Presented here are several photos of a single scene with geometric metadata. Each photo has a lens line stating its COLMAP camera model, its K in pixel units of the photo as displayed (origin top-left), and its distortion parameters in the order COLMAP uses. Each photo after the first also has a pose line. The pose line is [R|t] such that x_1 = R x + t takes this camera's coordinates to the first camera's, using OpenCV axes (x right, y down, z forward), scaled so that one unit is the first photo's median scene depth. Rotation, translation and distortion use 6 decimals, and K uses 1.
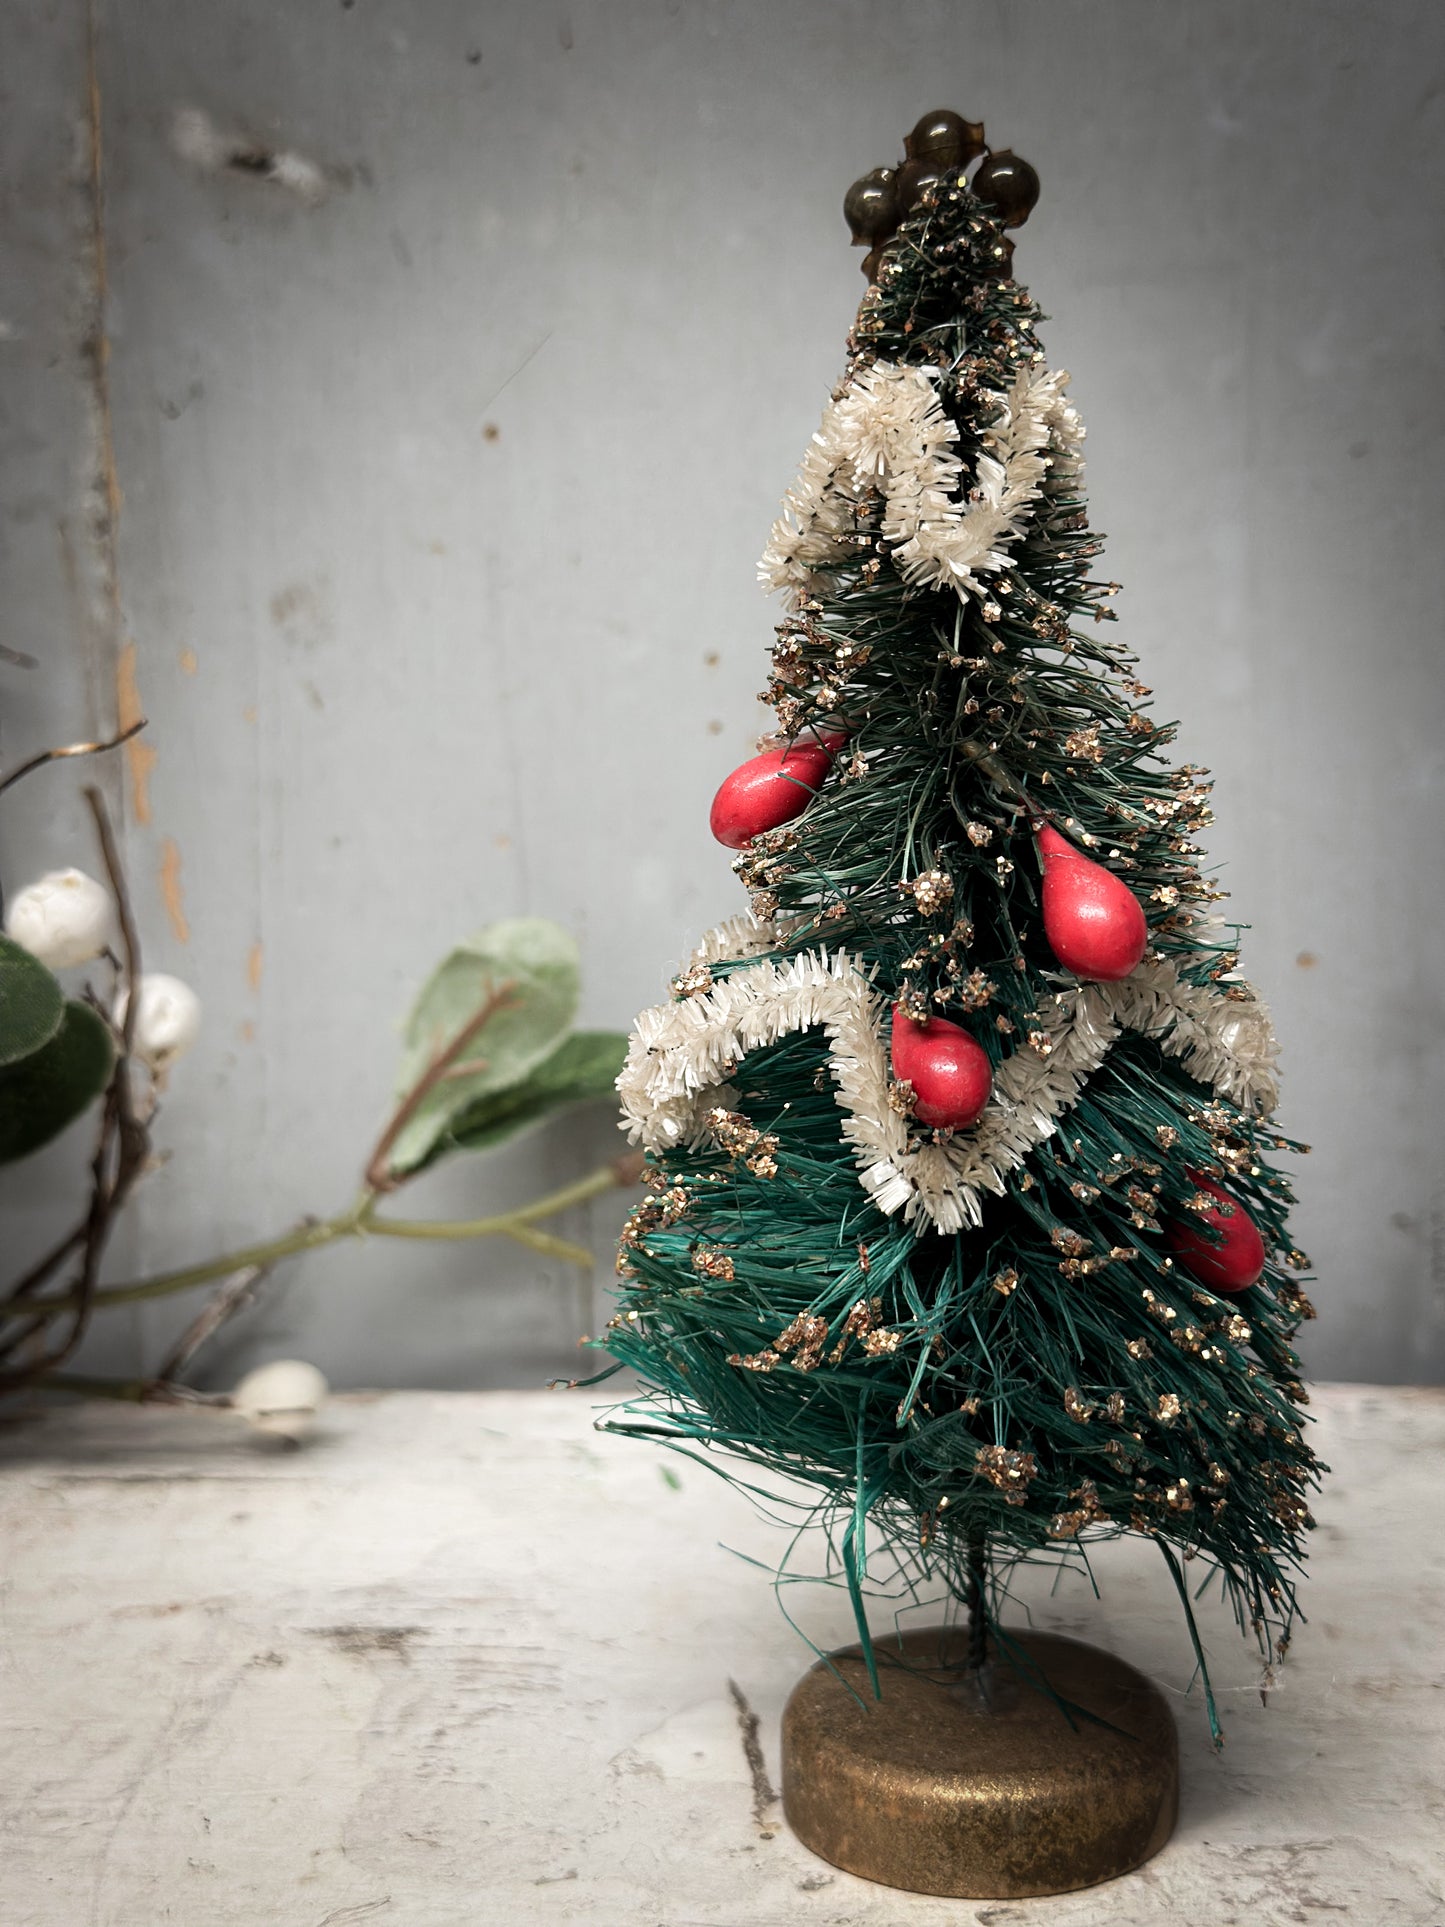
lens RADIAL K [[2880.3, 0, 701.4], [0, 2880.3, 976.6], [0, 0, 1]] dist [0.092284, 0.000000]
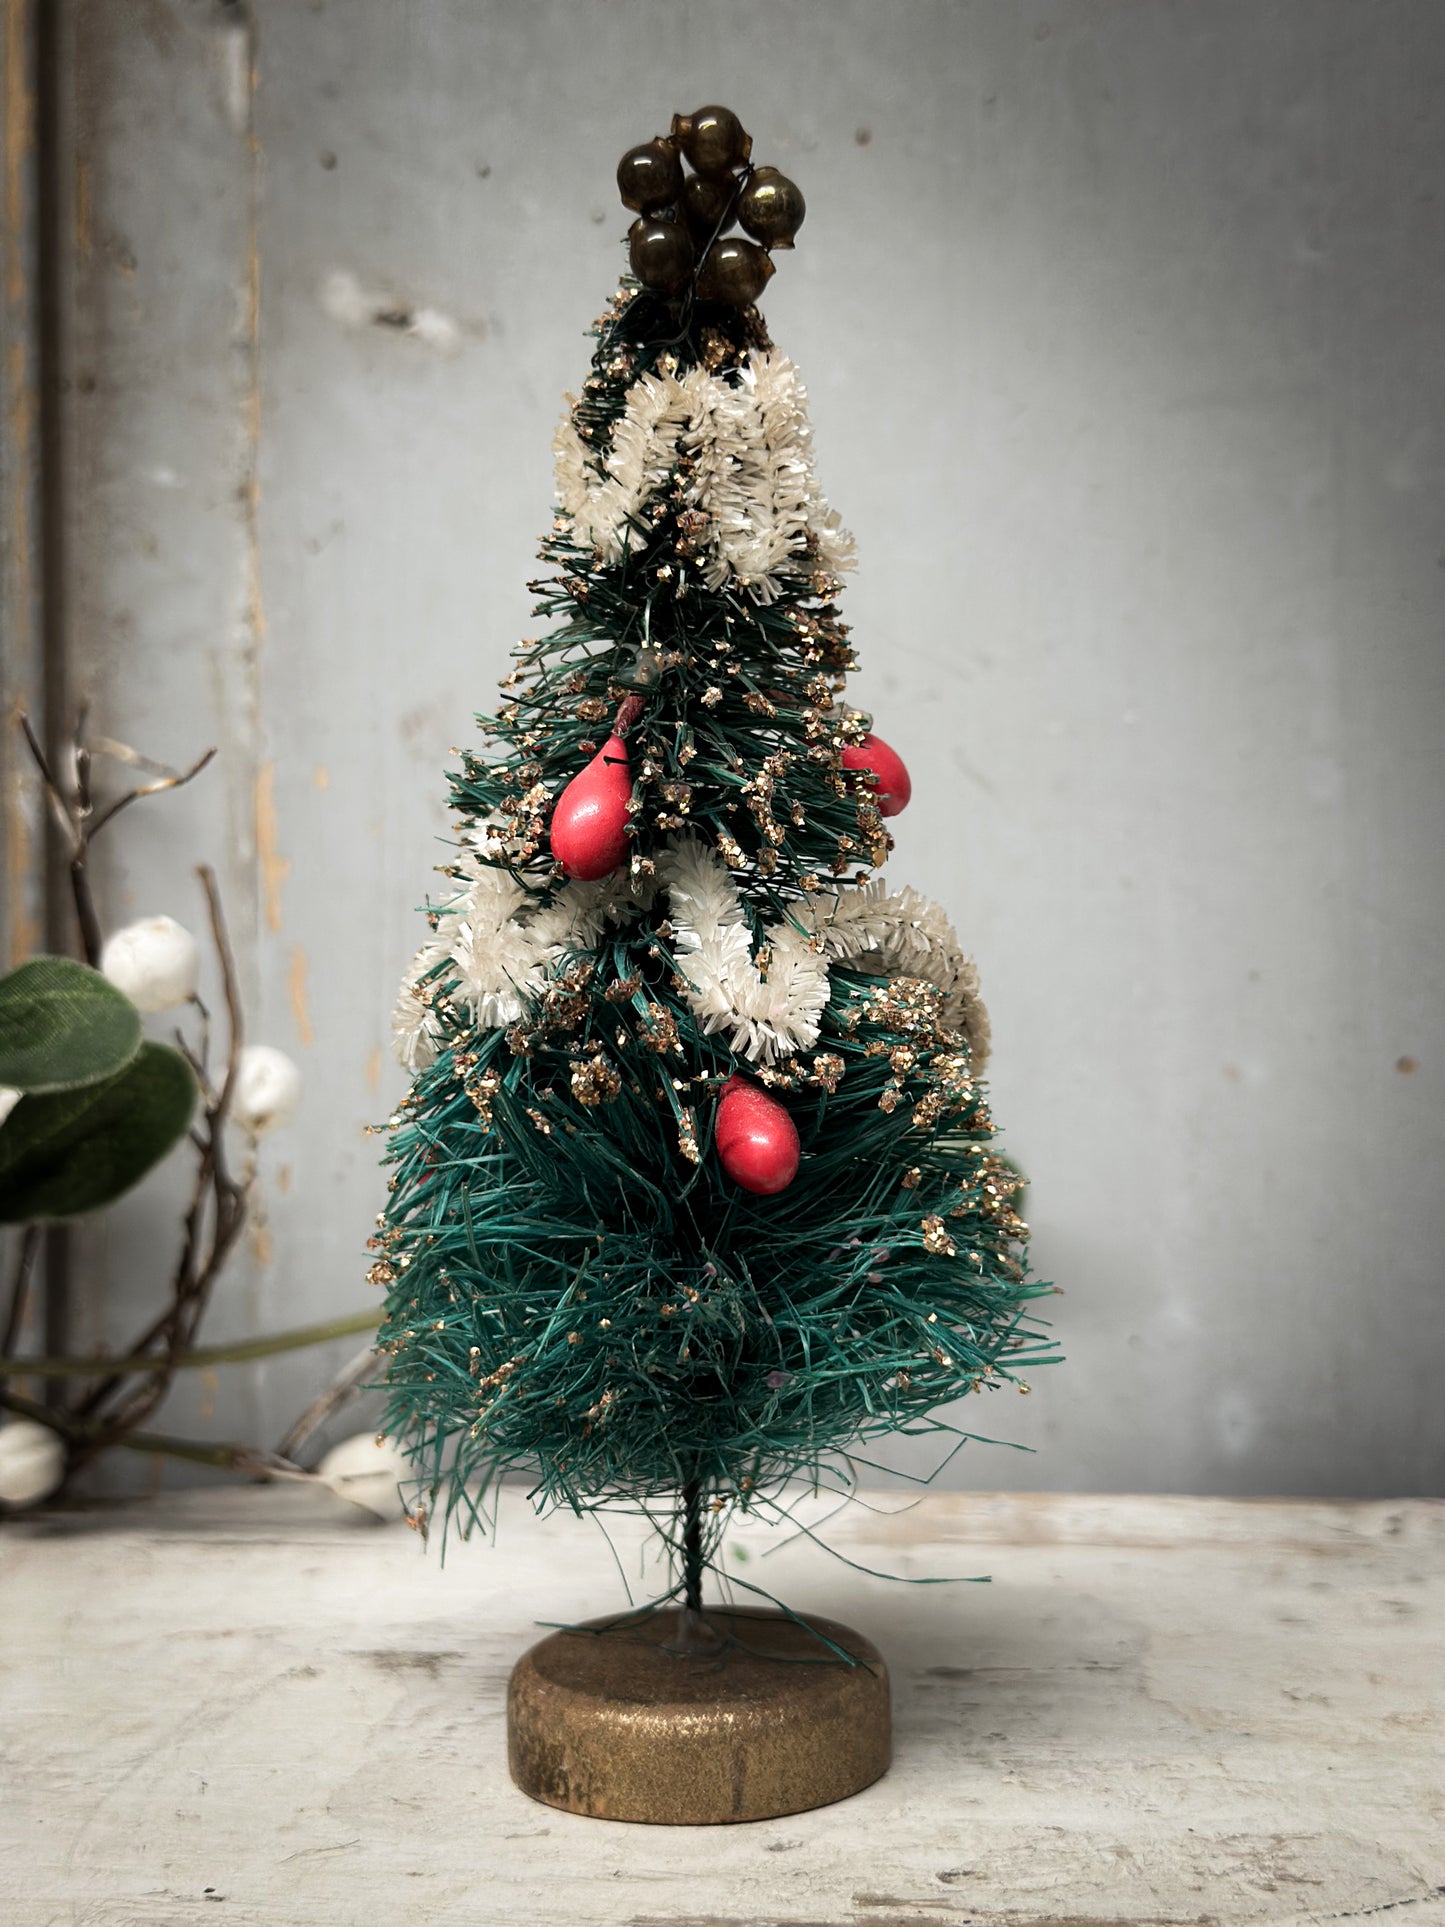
lens RADIAL K [[2880.3, 0, 692.0], [0, 2880.3, 968.9], [0, 0, 1]] dist [0.092284, 0.000000]
pose [[0.992844, 0.005255, -0.119305, 0.089207], [-0.021591, 0.990467, -0.136050, 0.108262], [0.117453, 0.137652, 0.983492, -0.011369]]
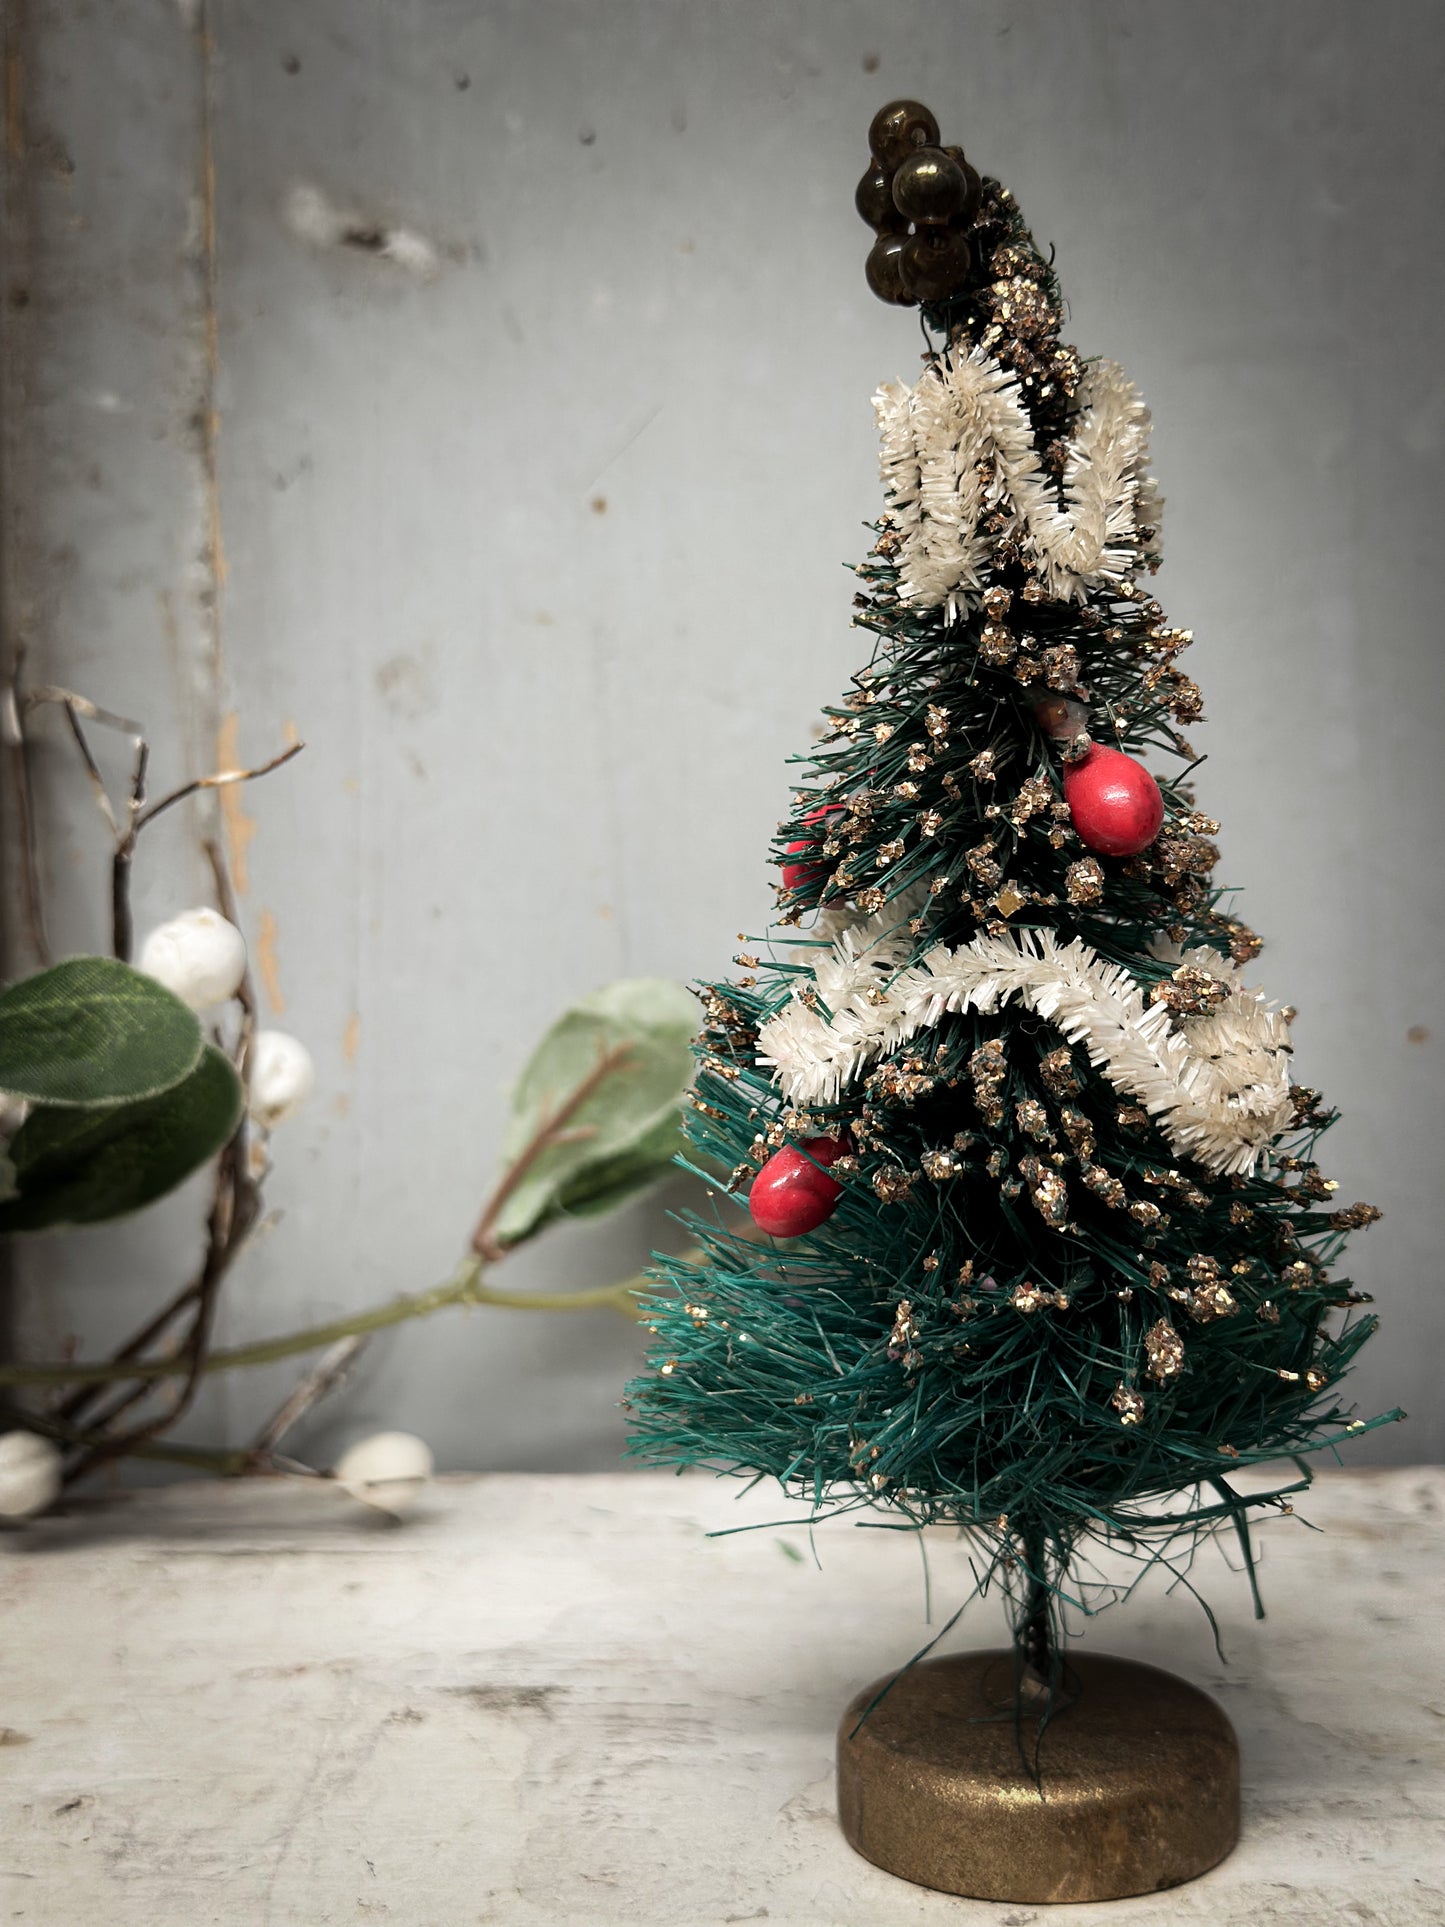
lens RADIAL K [[2880.3, 0, 687.3], [0, 2880.3, 968.8], [0, 0, 1]] dist [0.092284, 0.000000]
pose [[0.999767, 0.005562, 0.020848, -0.065946], [-0.003934, 0.996997, -0.077343, 0.052628], [-0.021215, 0.077243, 0.996787, 0.014388]]
